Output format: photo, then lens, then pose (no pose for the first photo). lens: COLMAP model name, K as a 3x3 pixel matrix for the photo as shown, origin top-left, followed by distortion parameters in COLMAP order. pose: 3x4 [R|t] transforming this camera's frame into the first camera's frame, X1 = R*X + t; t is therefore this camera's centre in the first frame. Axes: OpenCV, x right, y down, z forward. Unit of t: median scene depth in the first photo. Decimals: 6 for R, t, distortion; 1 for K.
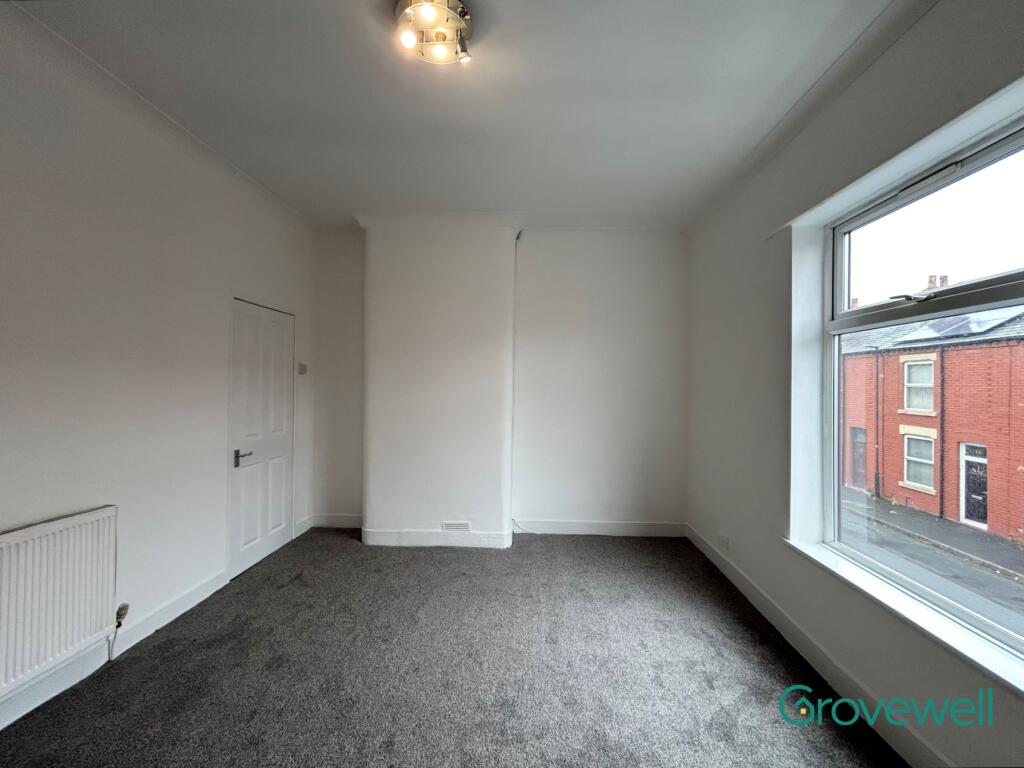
lens RADIAL K [[420.4, 0, 506.2], [0, 420.4, 381.2], [0, 0, 1]] dist [-0.004387, -0.000400]
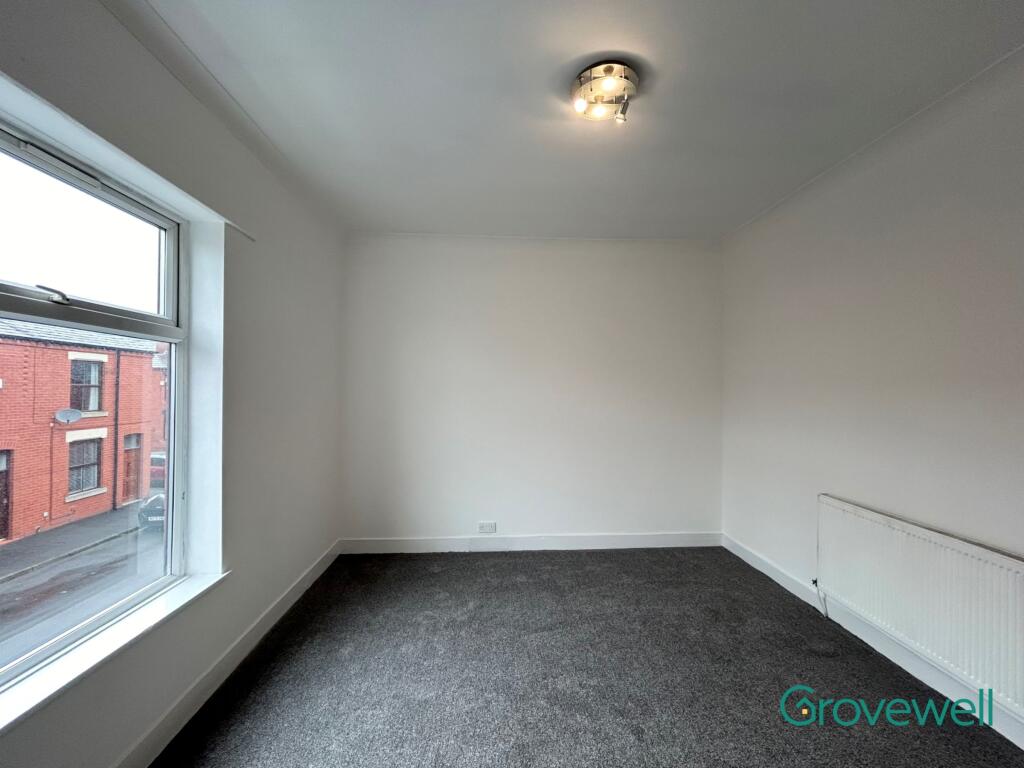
lens RADIAL K [[420.4, 0, 510.5], [0, 420.4, 383.4], [0, 0, 1]] dist [-0.004387, -0.000400]
pose [[-0.993966, -0.016823, -0.108394, 0.187097], [-0.013922, 0.999526, -0.027463, -0.021471], [0.108805, -0.025789, -0.993729, 2.008625]]
